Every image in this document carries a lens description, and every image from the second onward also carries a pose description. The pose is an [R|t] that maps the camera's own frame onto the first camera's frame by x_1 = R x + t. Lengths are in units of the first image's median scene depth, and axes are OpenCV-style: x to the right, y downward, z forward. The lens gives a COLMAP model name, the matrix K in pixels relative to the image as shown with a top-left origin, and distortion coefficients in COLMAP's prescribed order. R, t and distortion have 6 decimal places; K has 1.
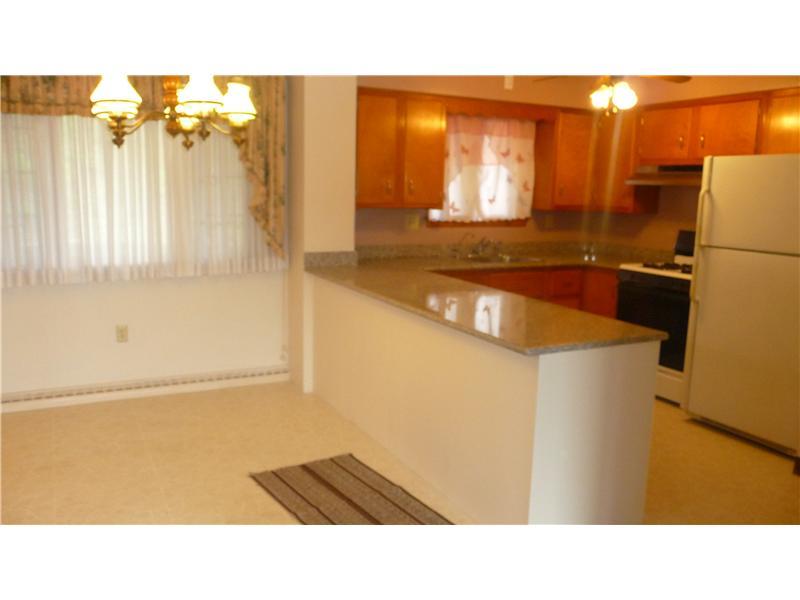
lens RADIAL K [[644.7, 0, 400.0], [0, 644.7, 300.0], [0, 0, 1]] dist [0.000439, 0.001163]
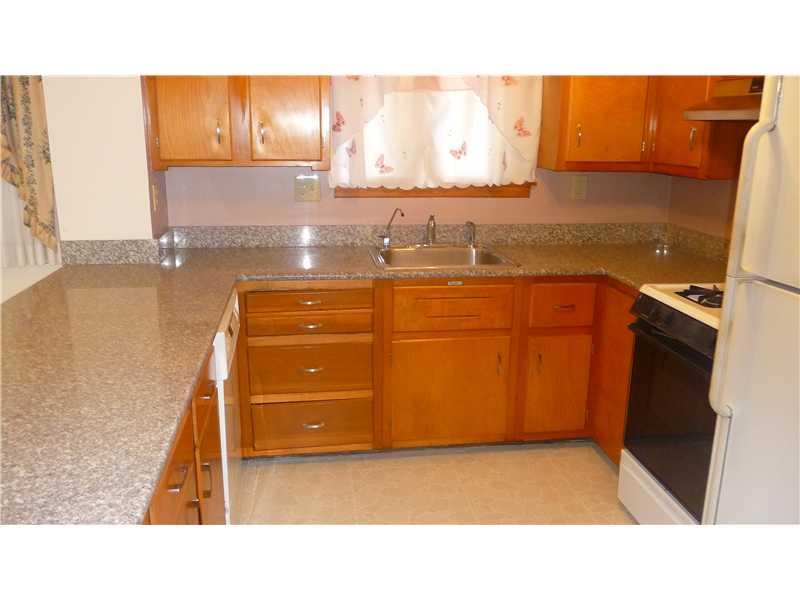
lens RADIAL K [[672.9, 0, 400.0], [0, 672.9, 300.0], [0, 0, 1]] dist [-0.012462, 0.000286]
pose [[0.952829, 0.066325, -0.296171, 0.291016], [-0.045422, 0.996003, 0.076914, -0.068073], [0.300088, -0.059833, 0.952033, 0.411872]]
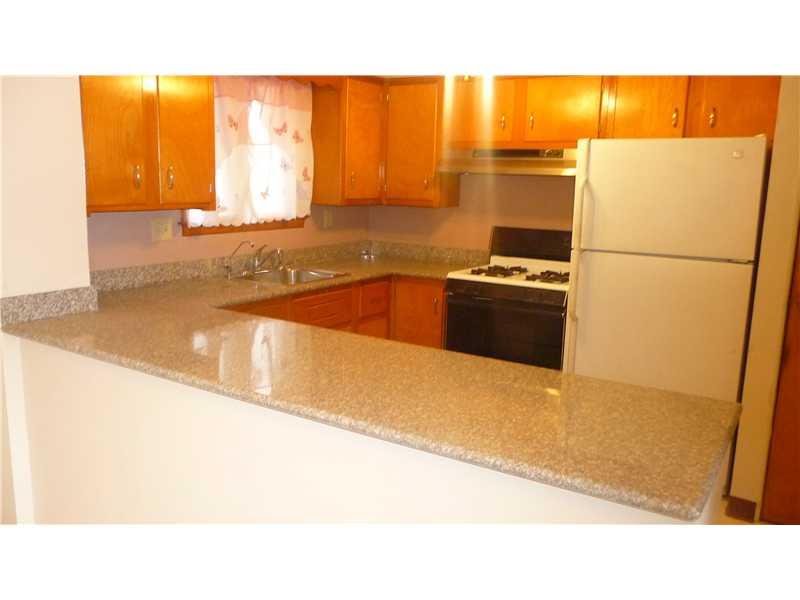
lens RADIAL K [[672.9, 0, 400.0], [0, 672.9, 300.0], [0, 0, 1]] dist [-0.012462, 0.000286]
pose [[0.863652, -0.094907, 0.495074, -0.115425], [0.086324, 0.995454, 0.040241, -0.055125], [-0.496642, 0.007983, 0.867919, 0.279789]]
